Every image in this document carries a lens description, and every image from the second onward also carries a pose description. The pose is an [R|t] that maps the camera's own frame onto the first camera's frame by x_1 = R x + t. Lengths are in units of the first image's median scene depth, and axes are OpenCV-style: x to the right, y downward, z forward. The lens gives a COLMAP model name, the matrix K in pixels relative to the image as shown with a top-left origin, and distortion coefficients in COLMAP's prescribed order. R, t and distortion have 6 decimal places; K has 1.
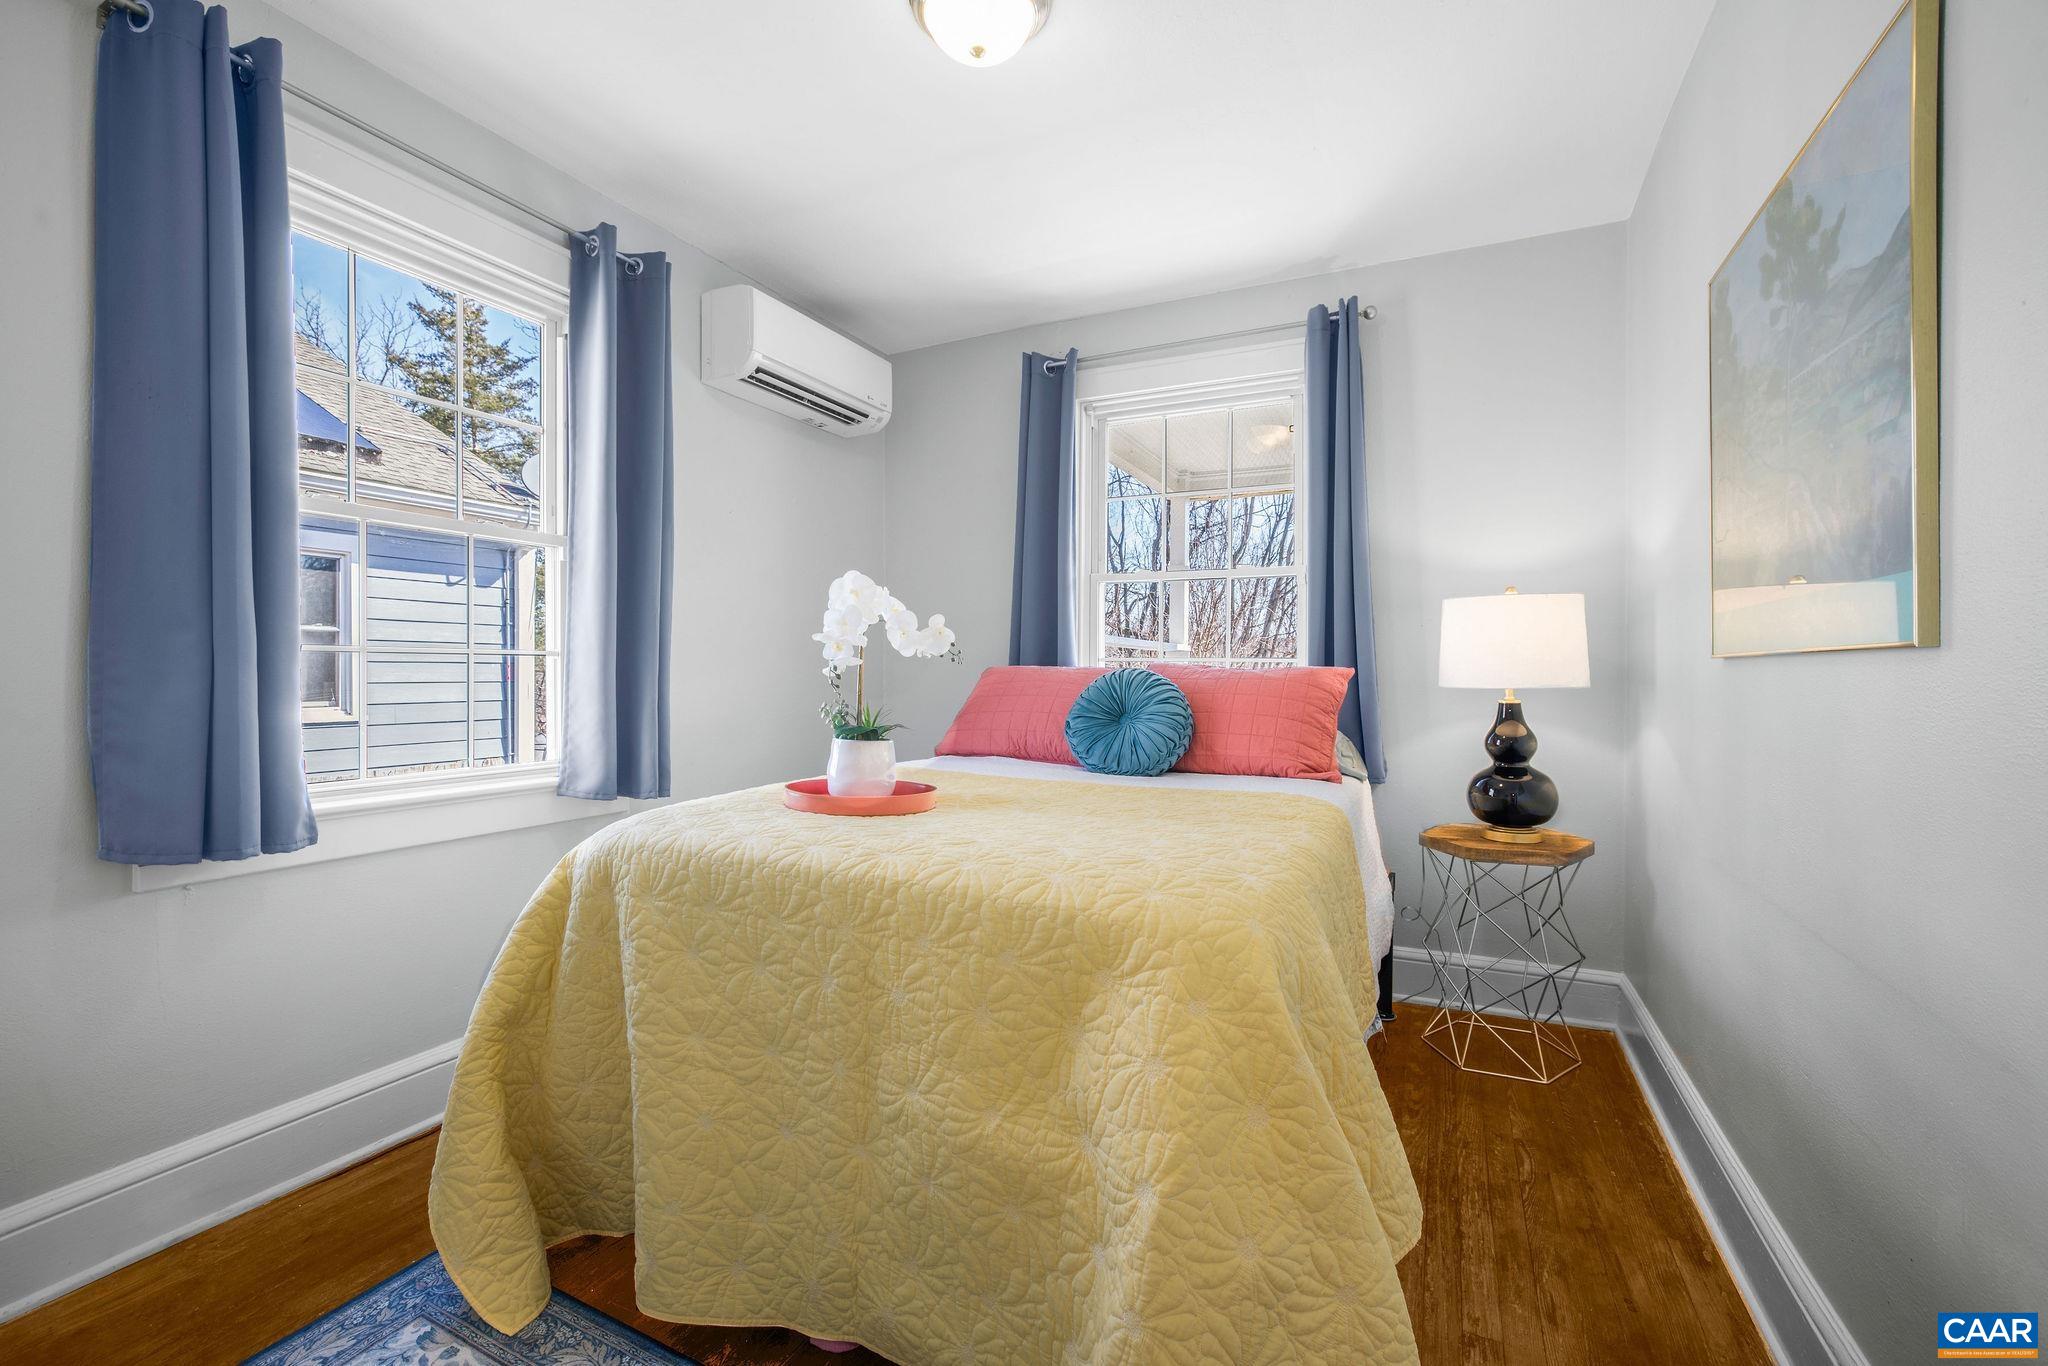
lens RADIAL K [[848.8, 0, 1038.5], [0, 848.8, 680.1], [0, 0, 1]] dist [-0.001107, 0.001091]
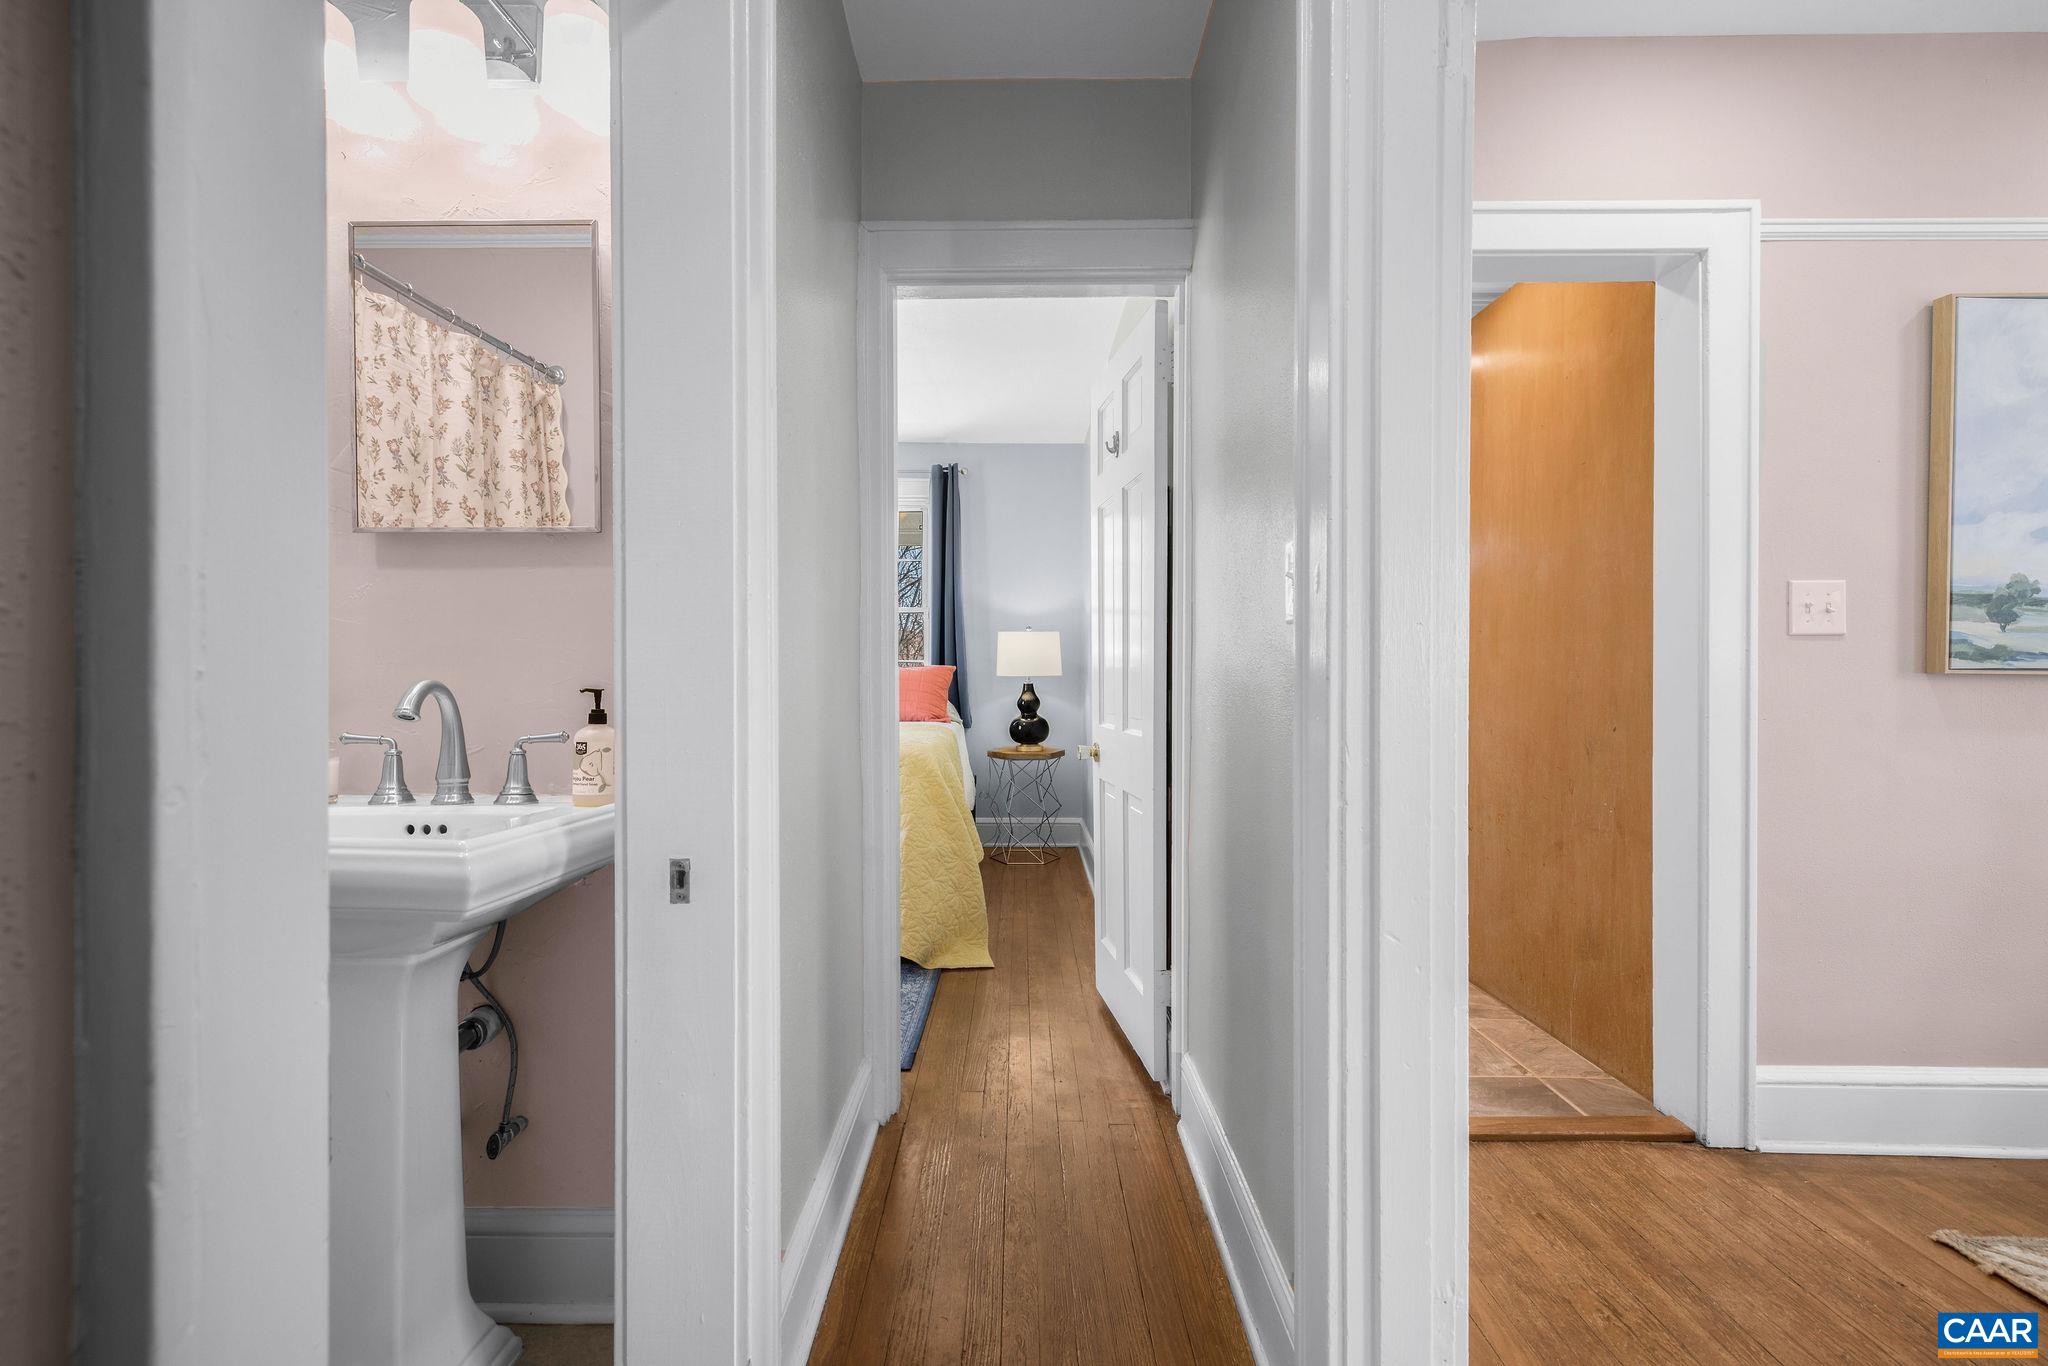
lens RADIAL K [[848.8, 0, 1018.4], [0, 848.8, 684.6], [0, 0, 1]] dist [-0.001107, 0.001091]
pose [[0.902654, 0.000996, 0.430366, -0.341551], [-0.001714, 0.999998, 0.001279, 0.027361], [-0.430364, -0.001892, 0.902653, -0.823496]]
